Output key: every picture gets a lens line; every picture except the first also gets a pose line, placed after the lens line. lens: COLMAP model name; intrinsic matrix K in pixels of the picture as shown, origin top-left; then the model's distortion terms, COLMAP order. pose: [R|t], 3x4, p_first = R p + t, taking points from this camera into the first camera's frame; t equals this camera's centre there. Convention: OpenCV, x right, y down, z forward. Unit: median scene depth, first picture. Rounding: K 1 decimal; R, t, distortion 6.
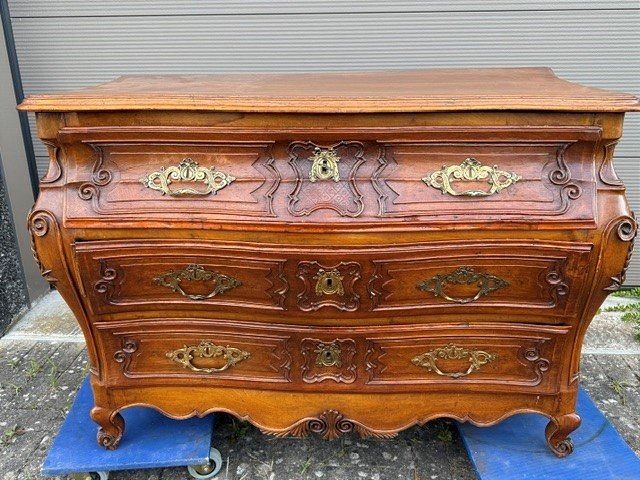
lens RADIAL K [[540.0, 0, 320.0], [0, 540.0, 240.0], [0, 0, 1]] dist [0.087142, -0.189798]
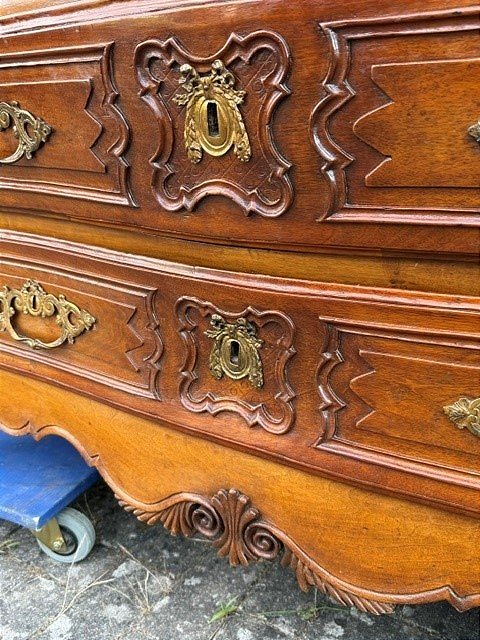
lens RADIAL K [[559.5, 0, 240.0], [0, 559.5, 320.0], [0, 0, 1]] dist [0.054165, -0.107673]
pose [[0.882855, 0.154621, -0.443464, 0.220154], [-0.185109, 0.982374, -0.025997, 0.217056], [0.431628, 0.105040, 0.895915, 0.671190]]
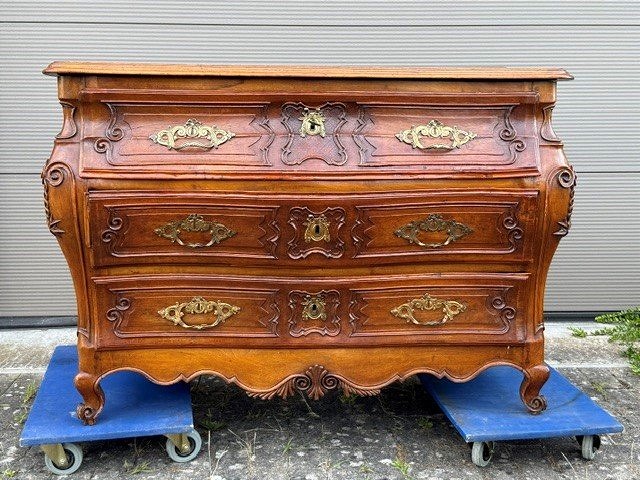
lens RADIAL K [[760.3, 0, 320.0], [0, 760.3, 240.0], [0, 0, 1]] dist [0.076483, 0.012258]
pose [[0.994994, -0.005915, 0.099759, -0.131885], [0.022524, 0.985833, -0.166210, 0.357528], [-0.097363, 0.167625, 0.981031, -0.533642]]
